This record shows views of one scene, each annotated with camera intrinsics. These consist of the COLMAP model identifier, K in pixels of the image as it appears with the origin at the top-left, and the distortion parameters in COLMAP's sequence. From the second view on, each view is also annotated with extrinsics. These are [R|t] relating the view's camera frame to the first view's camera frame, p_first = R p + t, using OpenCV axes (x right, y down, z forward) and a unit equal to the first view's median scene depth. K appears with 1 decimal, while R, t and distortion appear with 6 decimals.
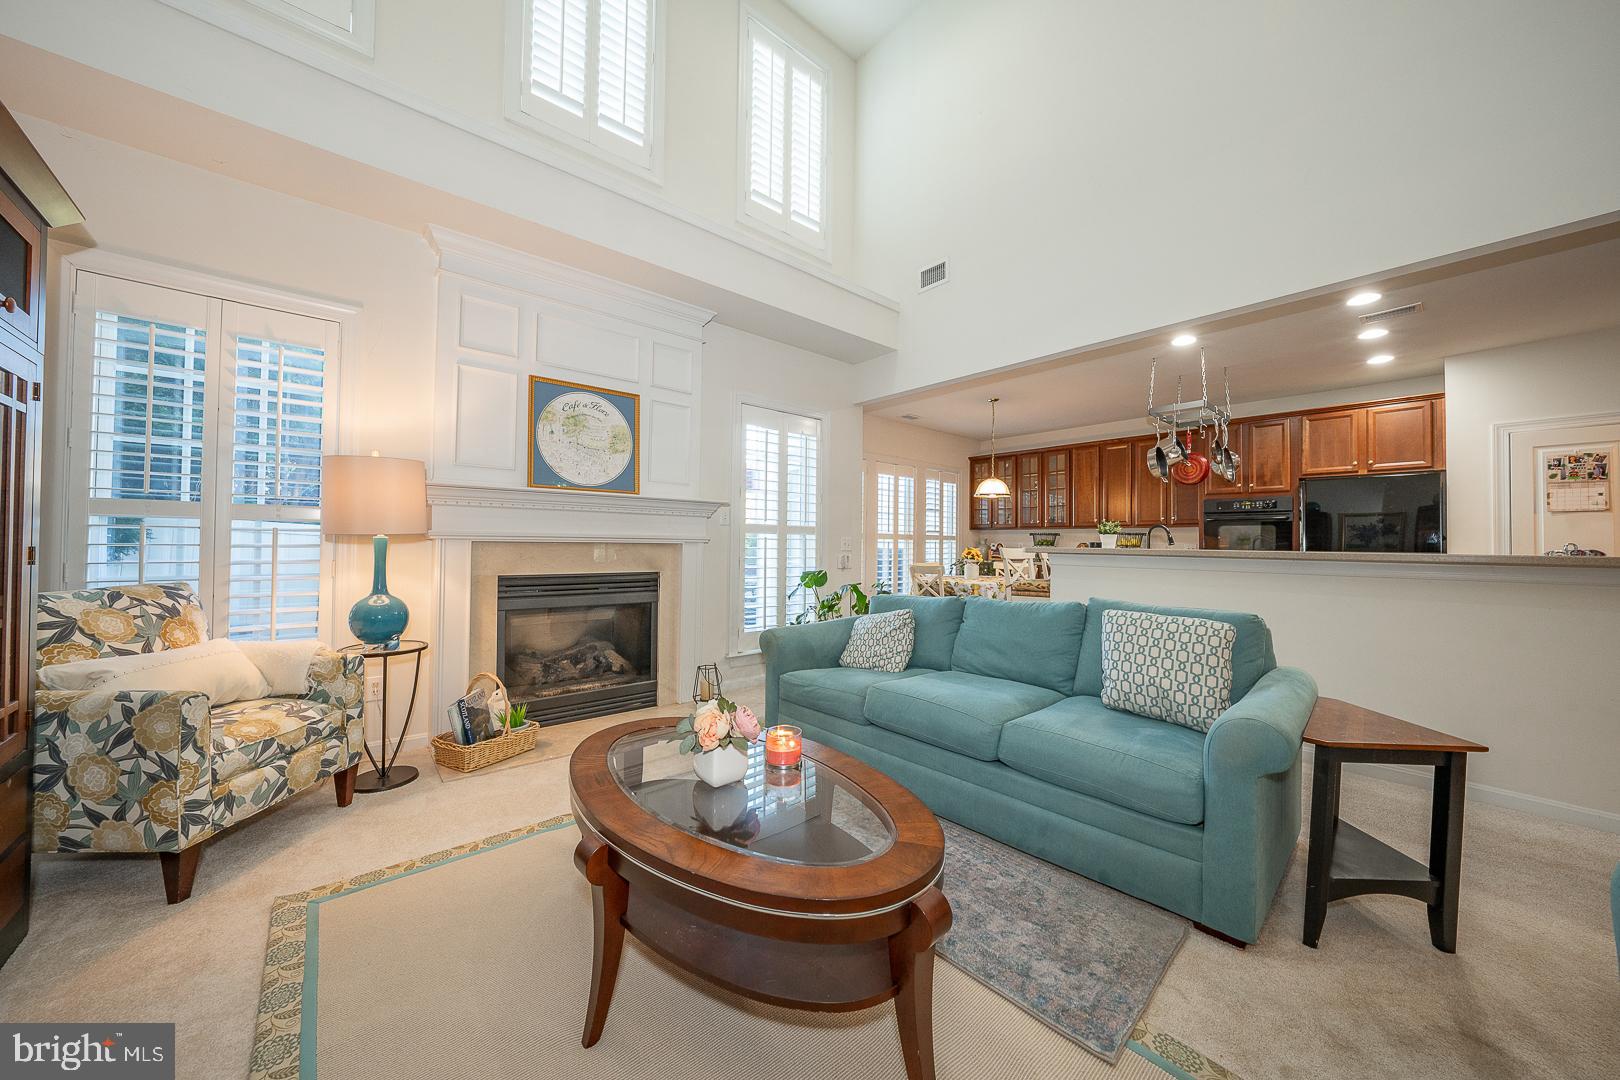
lens RADIAL K [[559.9, 0, 813.4], [0, 559.9, 536.9], [0, 0, 1]] dist [-0.031100, 0.007888]
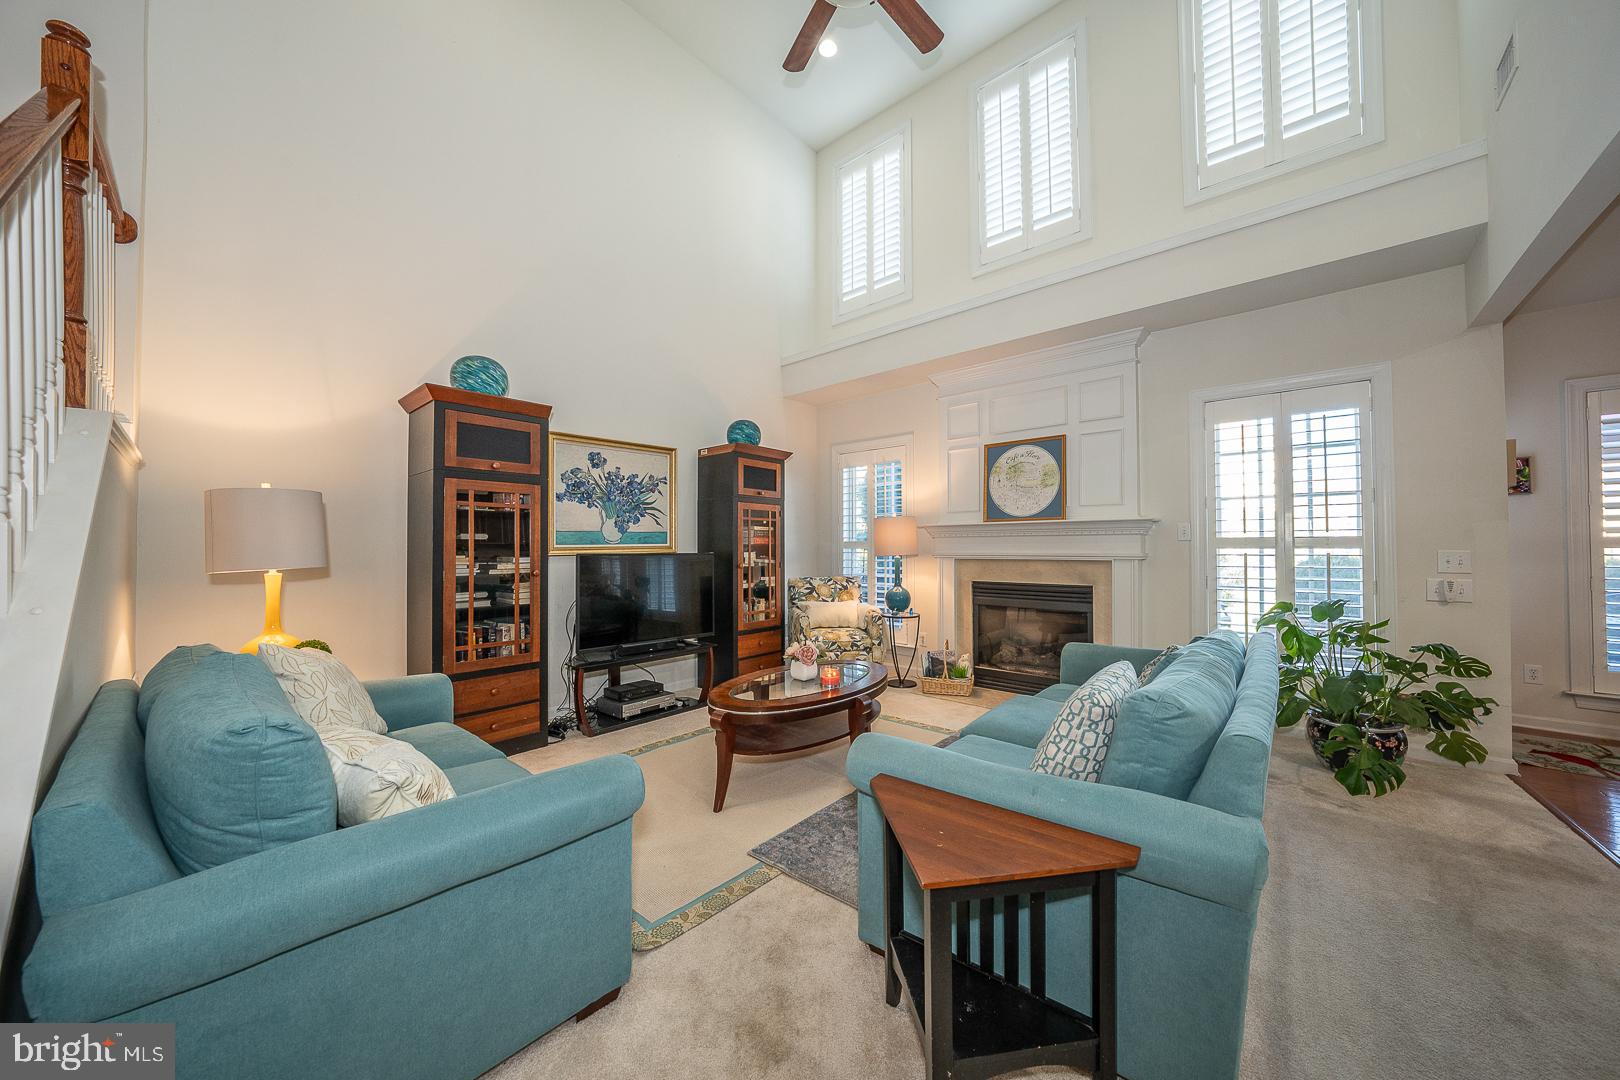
lens RADIAL K [[559.9, 0, 813.4], [0, 559.9, 536.9], [0, 0, 1]] dist [-0.031100, 0.007888]
pose [[0.136411, -0.029044, -0.990226, 0.879911], [0.017002, 0.999492, -0.026974, -0.017053], [0.990506, -0.013156, 0.136836, 0.346859]]
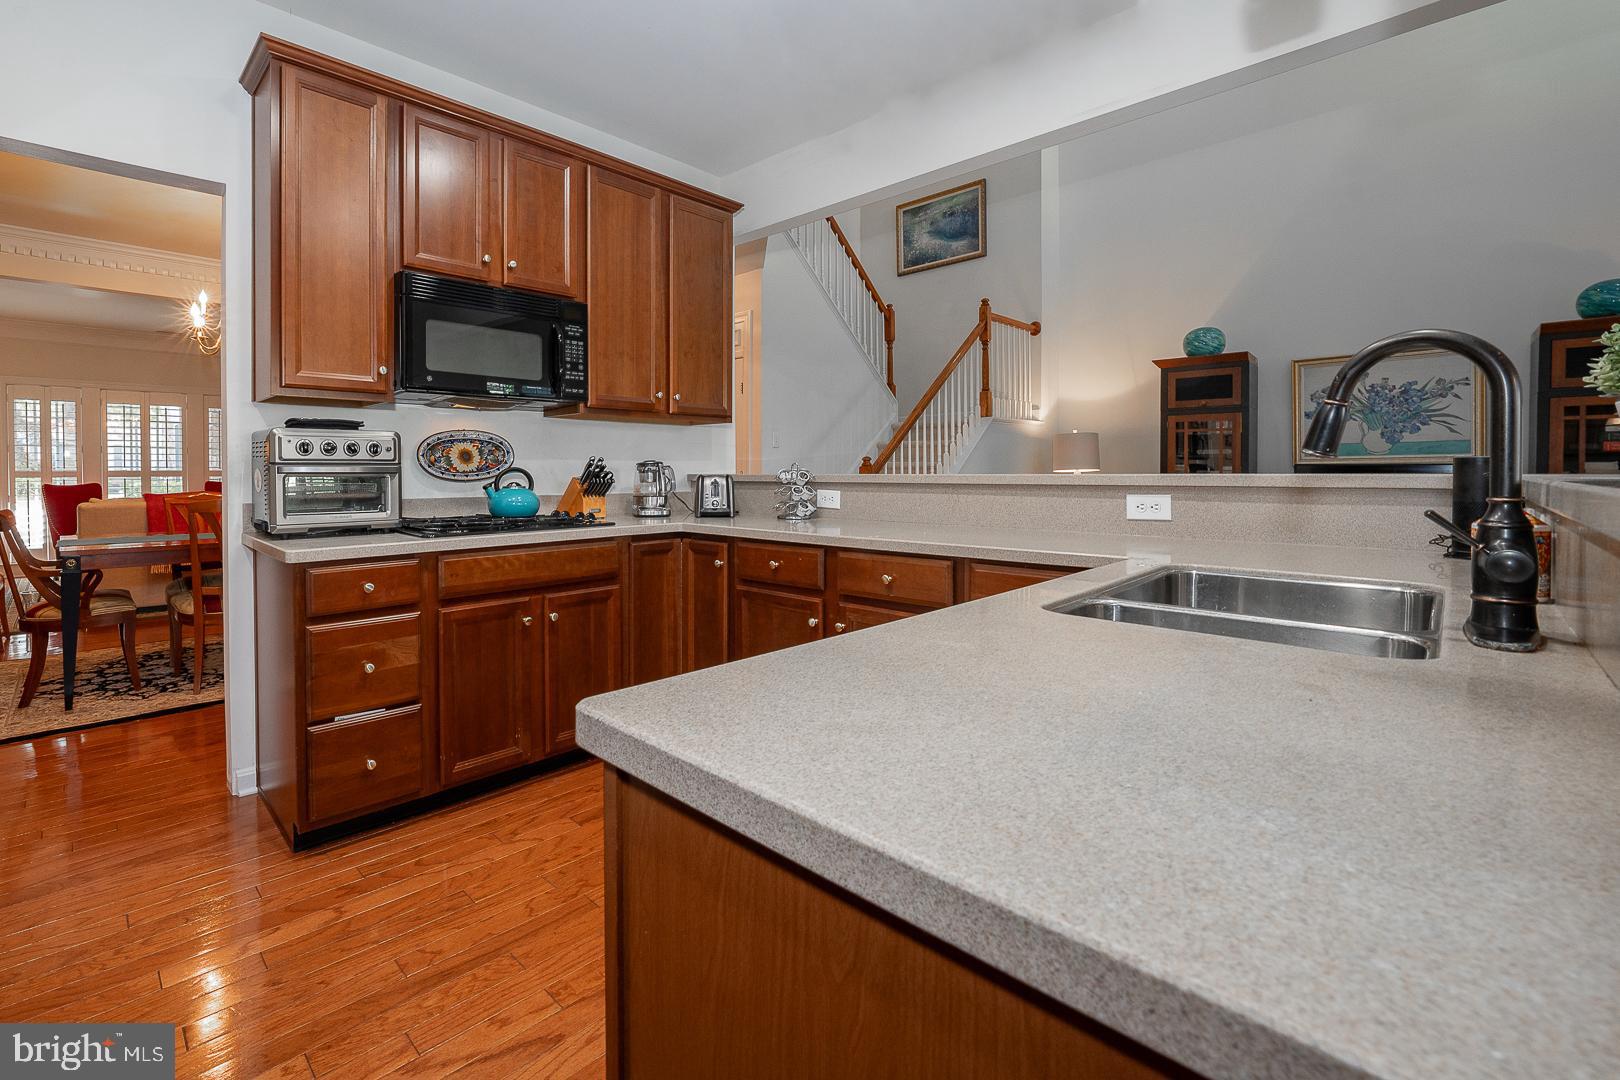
lens RADIAL K [[704.9, 0, 715.8], [0, 704.9, 476.4], [0, 0, 1]] dist [-0.000491, 0.000068]
pose [[-0.999172, -0.009735, -0.039513, 1.167819], [-0.009557, 0.999943, -0.004687, 0.031702], [0.039557, -0.004305, -0.999208, 1.710444]]
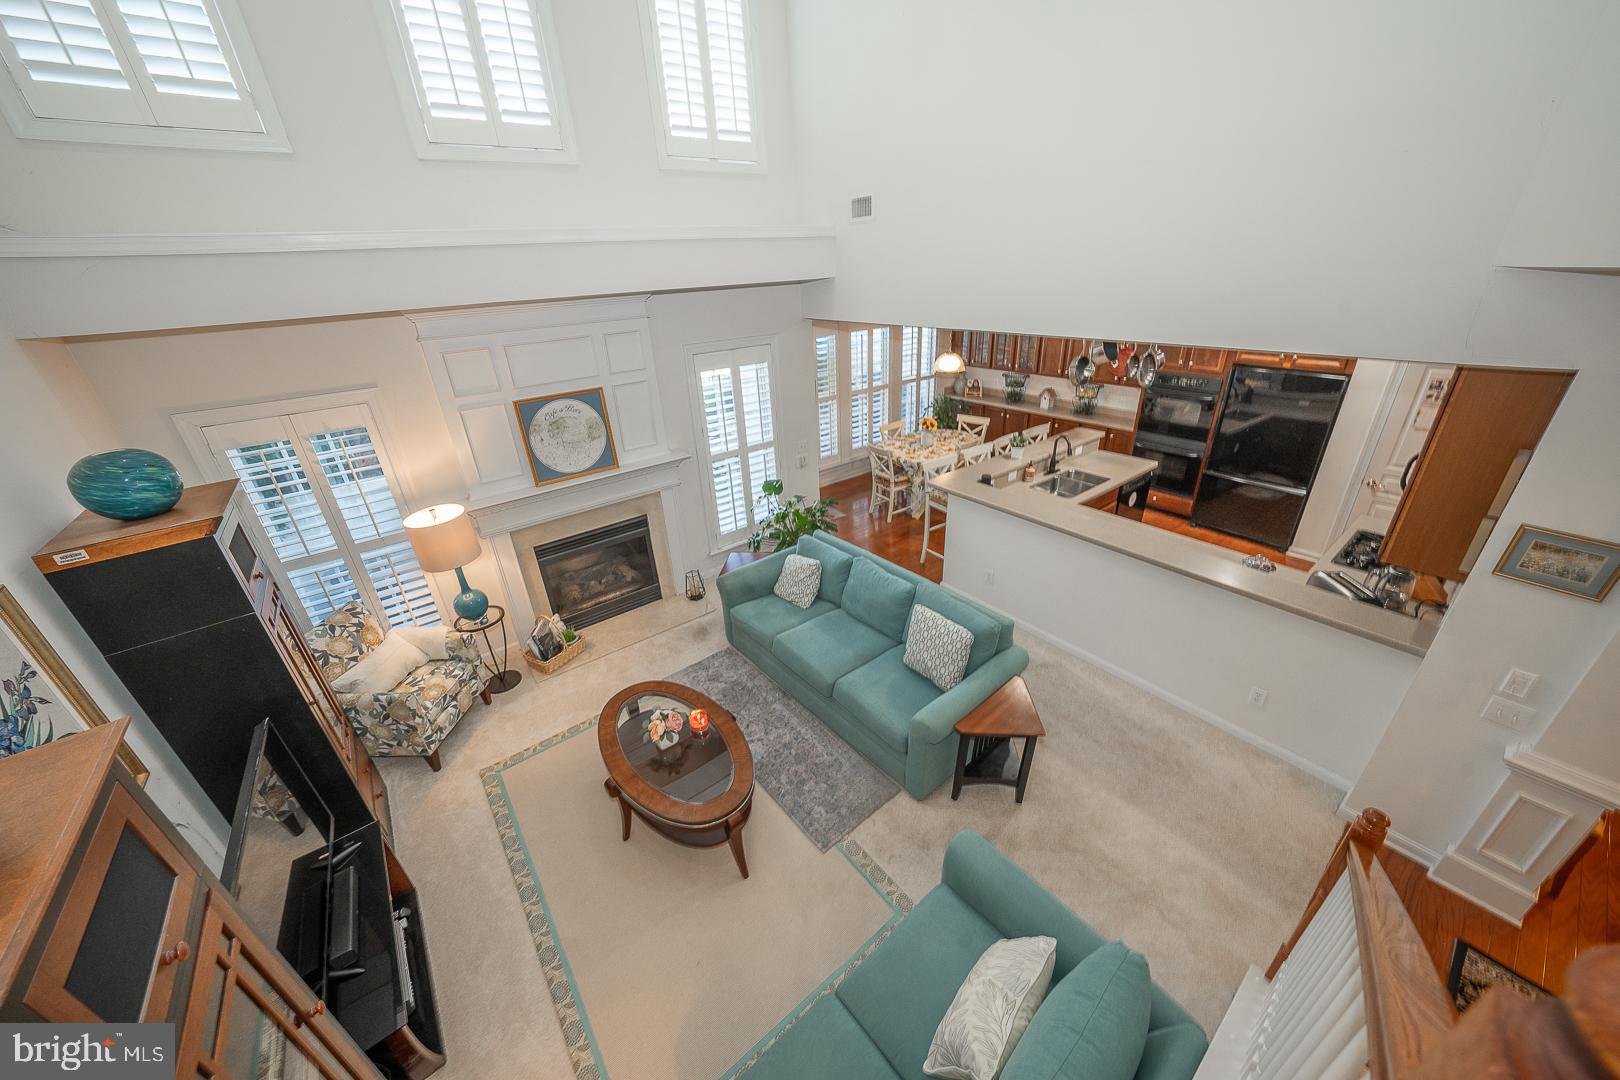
lens RADIAL K [[567.3, 0, 816.4], [0, 567.3, 535.8], [0, 0, 1]] dist [-0.031742, 0.008165]
pose [[0.996958, -0.026421, -0.073323, 0.267067], [0.056315, 0.894576, 0.443354, -0.548525], [0.053879, -0.446135, 0.893342, -0.248886]]
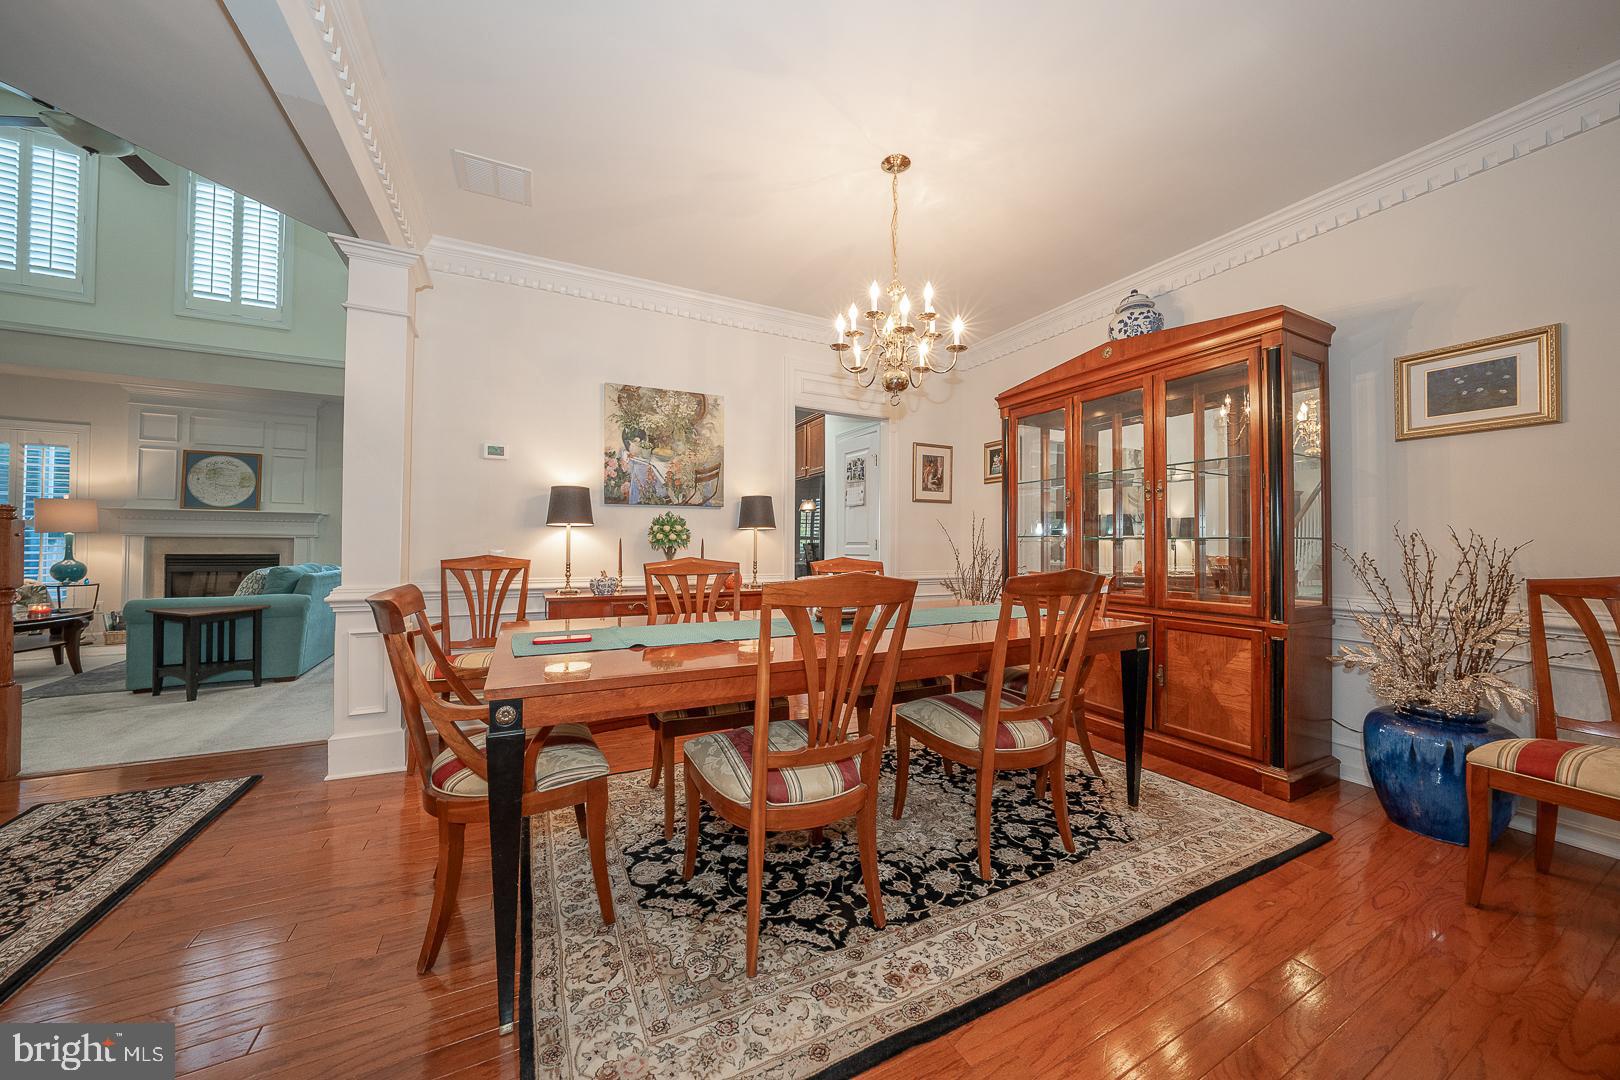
lens RADIAL K [[559.9, 0, 813.4], [0, 559.9, 536.9], [0, 0, 1]] dist [-0.031100, 0.007888]
pose [[0.972463, -0.009292, -0.232872, 2.050884], [0.007934, 0.999946, -0.006764, 0.040083], [0.232922, 0.004730, 0.972484, -0.326918]]
